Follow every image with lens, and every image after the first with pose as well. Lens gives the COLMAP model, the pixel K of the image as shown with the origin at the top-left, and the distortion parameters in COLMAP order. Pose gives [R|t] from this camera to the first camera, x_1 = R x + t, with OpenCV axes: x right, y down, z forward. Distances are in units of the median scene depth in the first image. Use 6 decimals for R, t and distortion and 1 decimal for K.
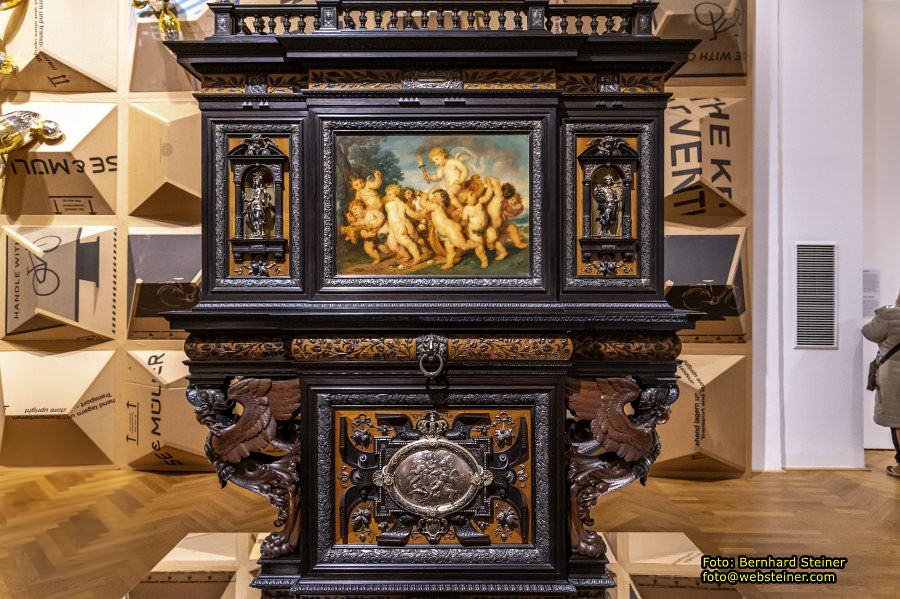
lens RADIAL K [[615.6, 0, 451.4], [0, 615.6, 297.0], [0, 0, 1]] dist [0.009371, 0.003298]
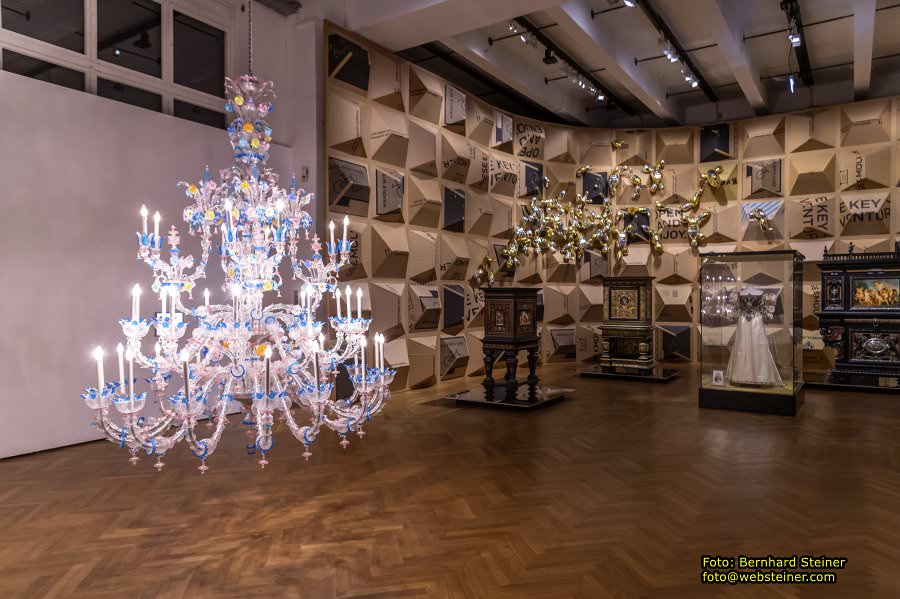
lens RADIAL K [[615.6, 0, 448.8], [0, 615.6, 303.7], [0, 0, 1]] dist [0.009371, 0.003298]
pose [[0.847971, 0.003714, -0.530029, -0.311807], [-0.003659, 0.999993, 0.001153, -0.054984], [0.530029, 0.000961, 0.847979, -5.218895]]
